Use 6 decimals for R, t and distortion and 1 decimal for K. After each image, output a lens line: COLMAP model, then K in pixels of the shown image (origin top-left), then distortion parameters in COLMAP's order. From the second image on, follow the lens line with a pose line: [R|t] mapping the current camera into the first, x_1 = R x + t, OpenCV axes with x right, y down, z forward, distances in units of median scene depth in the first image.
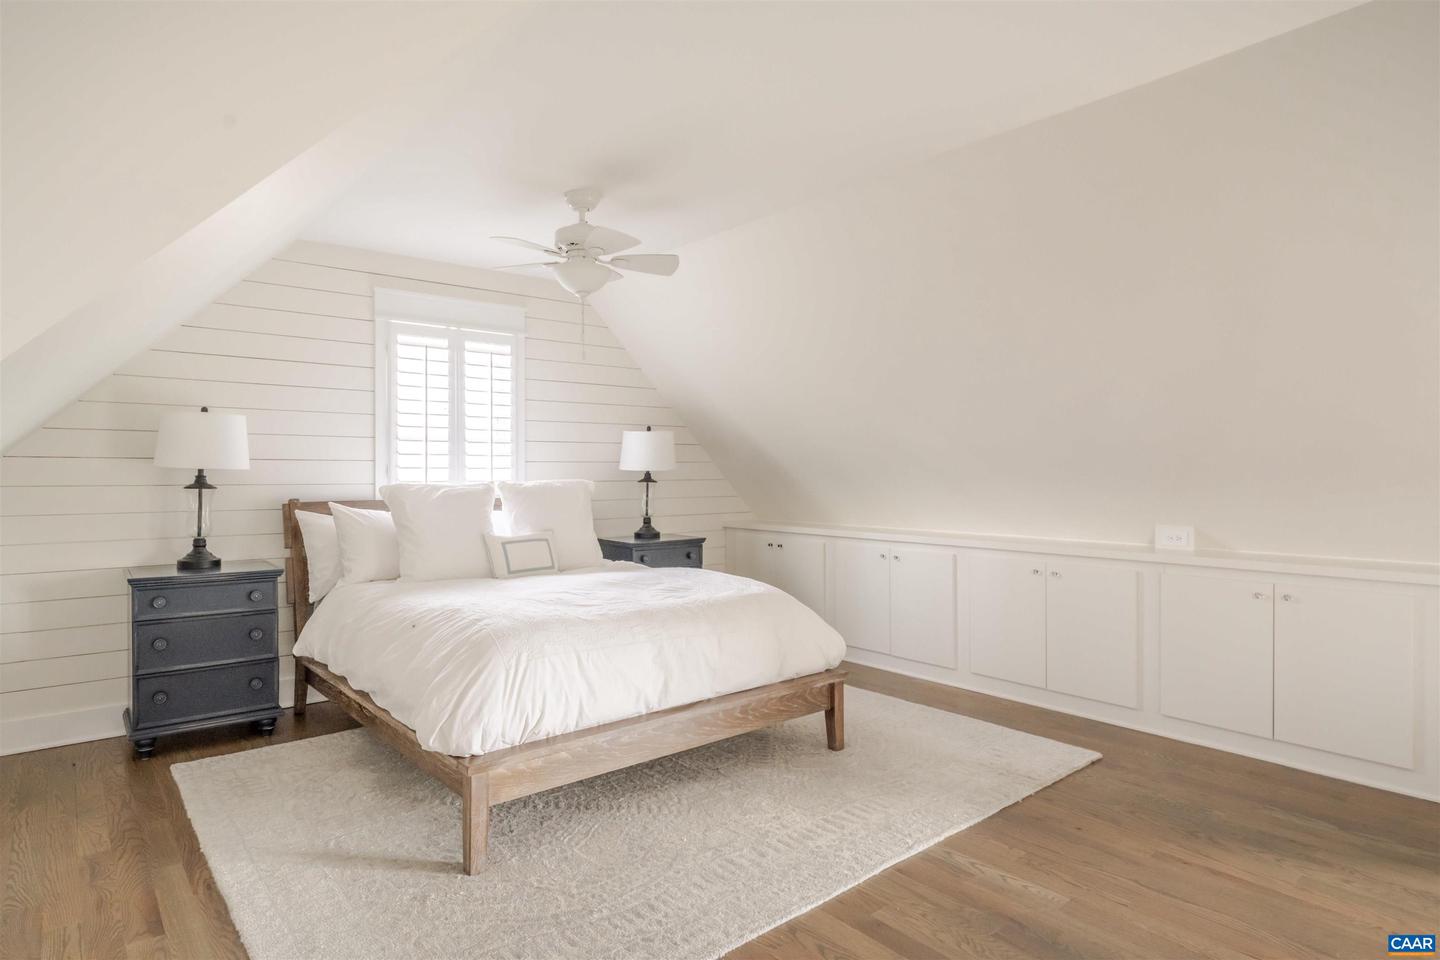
lens RADIAL K [[798.2, 0, 720.8], [0, 798.2, 465.9], [0, 0, 1]] dist [-0.000785, -0.000254]
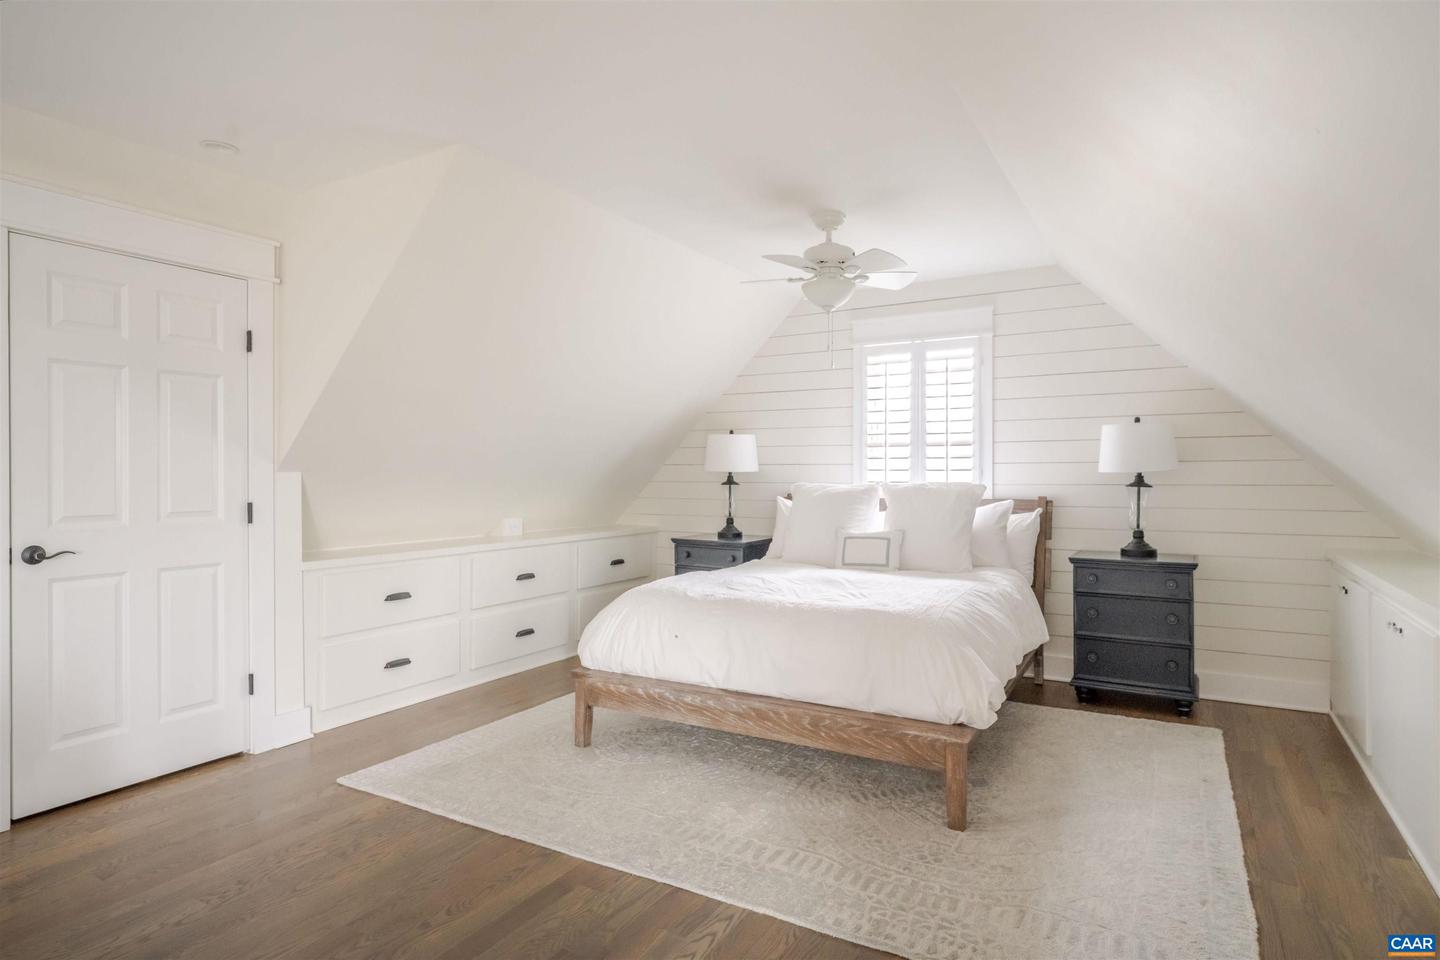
lens RADIAL K [[788.4, 0, 720.0], [0, 788.4, 480.0], [0, 0, 1]] dist [0.003828, 0.000363]
pose [[0.335488, 0.012088, -0.941967, 0.617897], [0.010409, 0.999809, 0.016538, -0.004495], [0.941987, -0.015353, 0.335298, 0.402019]]
